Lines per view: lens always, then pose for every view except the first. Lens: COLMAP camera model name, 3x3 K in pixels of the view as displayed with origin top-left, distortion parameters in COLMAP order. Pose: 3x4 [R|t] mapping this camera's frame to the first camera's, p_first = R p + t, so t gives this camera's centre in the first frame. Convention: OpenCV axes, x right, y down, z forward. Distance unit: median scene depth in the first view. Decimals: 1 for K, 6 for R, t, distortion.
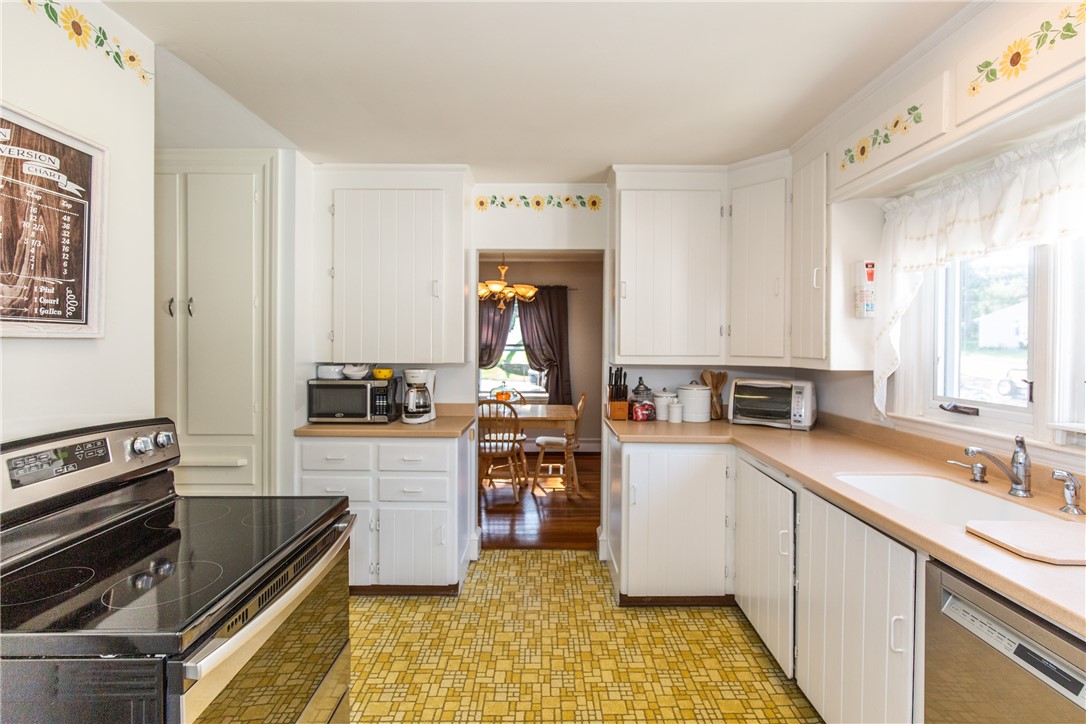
lens RADIAL K [[492.2, 0, 542.4], [0, 492.2, 345.2], [0, 0, 1]] dist [0.004609, 0.000519]
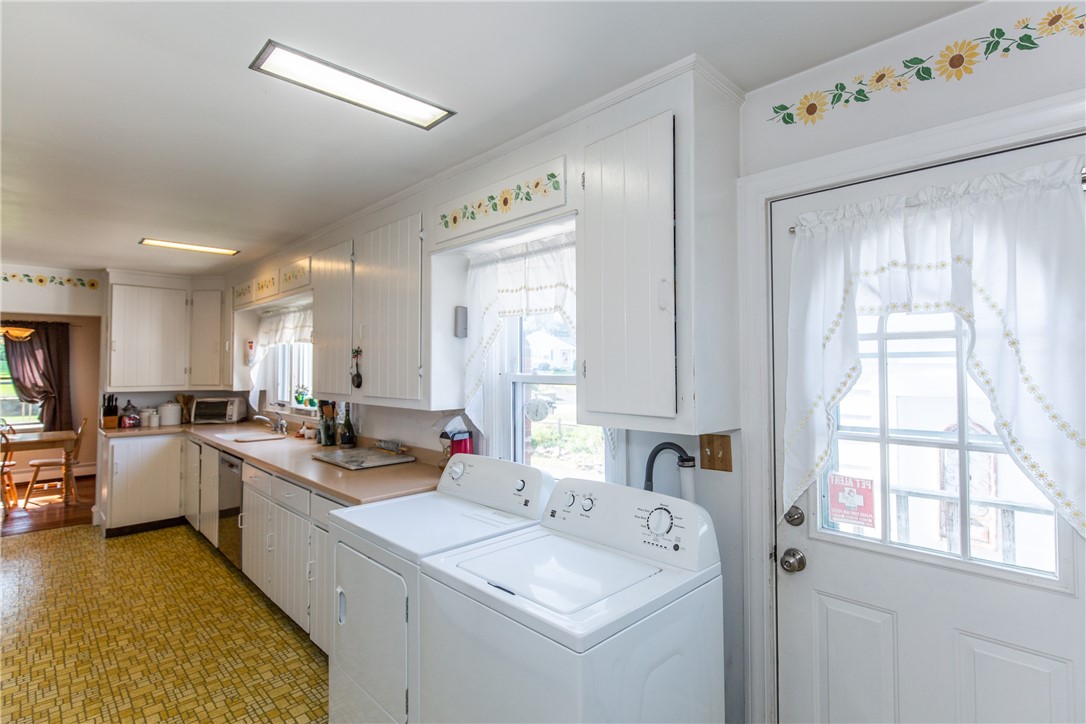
lens RADIAL K [[542.1, 0, 542.4], [0, 542.1, 351.1], [0, 0, 1]] dist [0.006875, -0.000169]
pose [[0.722547, 0.014667, 0.691166, -0.053705], [0.007728, 0.999541, -0.029291, -0.032016], [-0.691278, 0.026506, 0.722102, -1.258908]]
